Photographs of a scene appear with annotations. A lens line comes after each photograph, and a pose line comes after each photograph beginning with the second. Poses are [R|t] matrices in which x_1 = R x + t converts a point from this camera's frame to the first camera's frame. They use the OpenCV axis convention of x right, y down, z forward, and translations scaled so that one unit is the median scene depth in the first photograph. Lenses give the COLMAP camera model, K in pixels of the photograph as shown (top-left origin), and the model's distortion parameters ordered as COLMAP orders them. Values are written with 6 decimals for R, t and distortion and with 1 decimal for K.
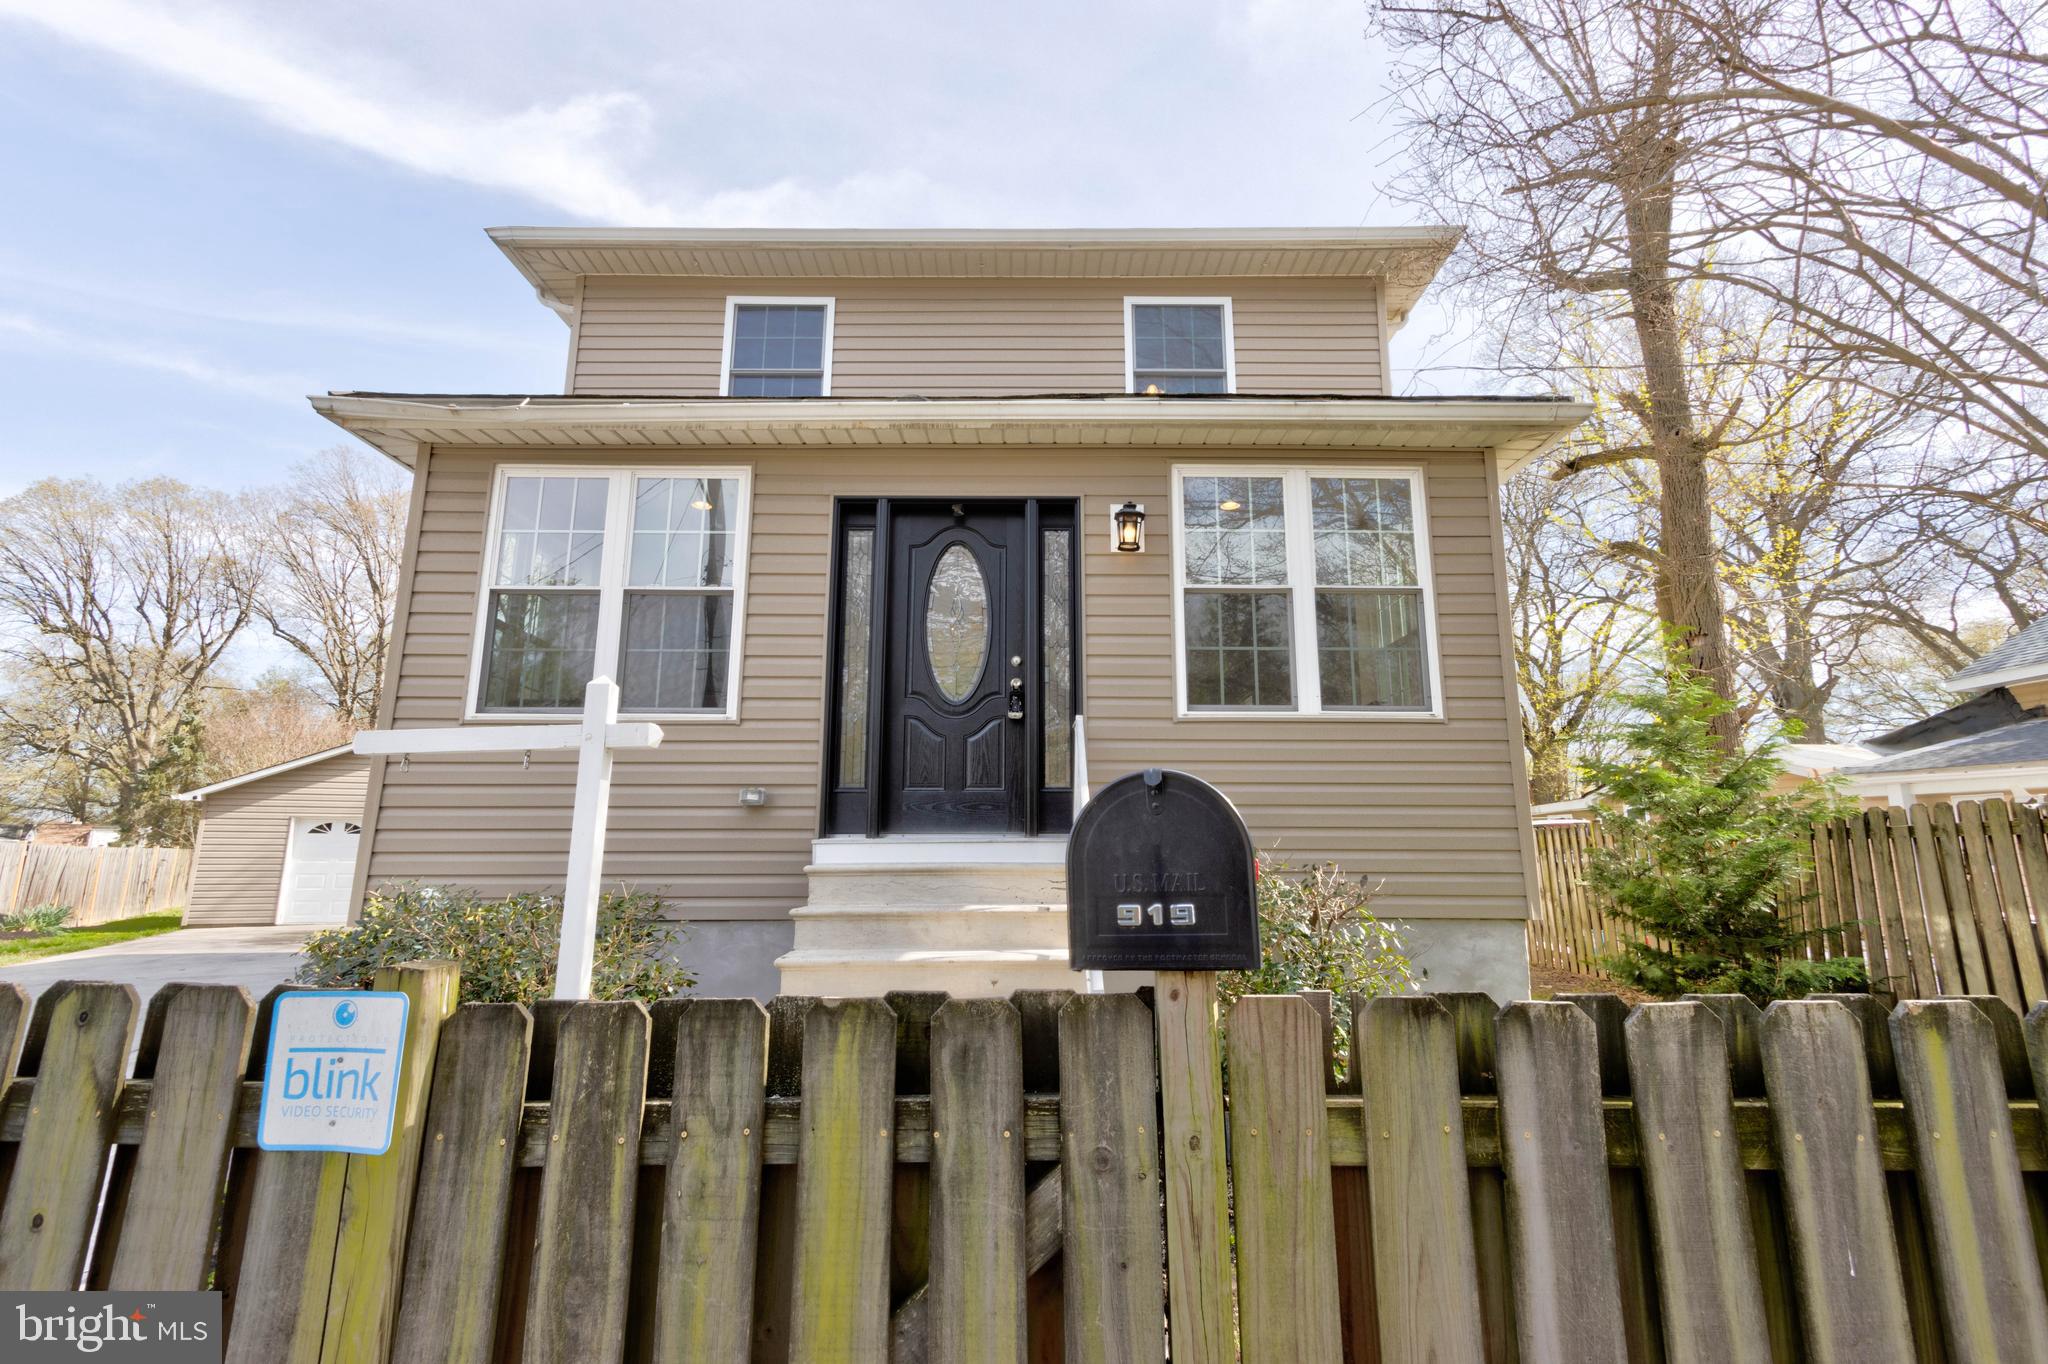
lens RADIAL K [[947.6, 0, 1024.3], [0, 947.6, 682.9], [0, 0, 1]] dist [0.002364, -0.001327]
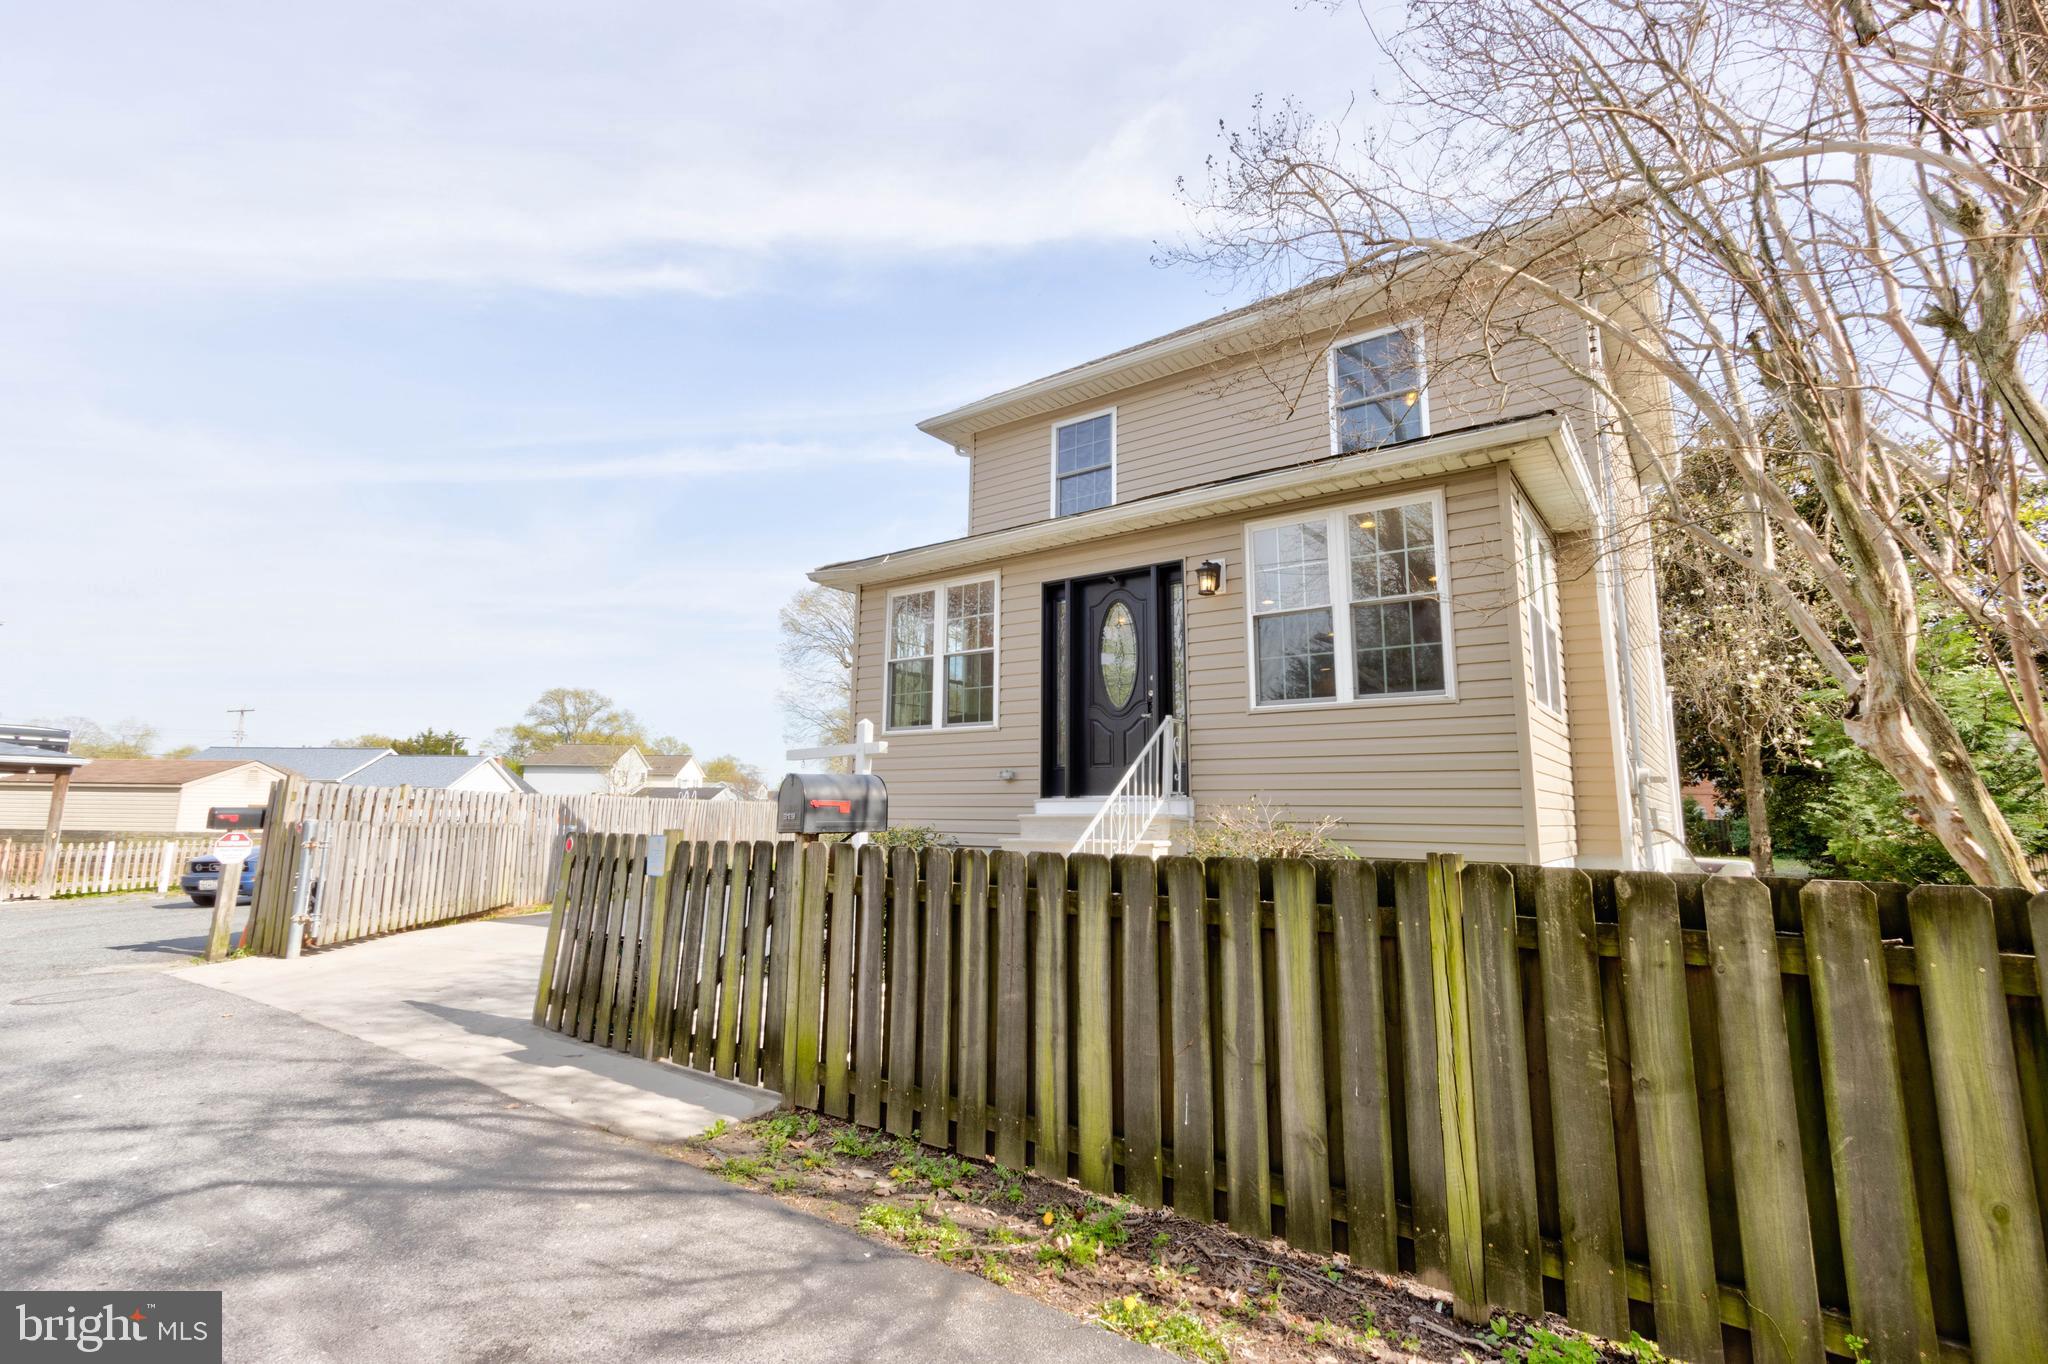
lens RADIAL K [[947.6, 0, 1023.4], [0, 947.6, 675.1], [0, 0, 1]] dist [0.002364, -0.001327]
pose [[0.800421, -0.079068, -0.594201, 0.700967], [0.095878, 0.995388, -0.003298, -0.041294], [0.591721, -0.054331, 0.804310, -0.294545]]
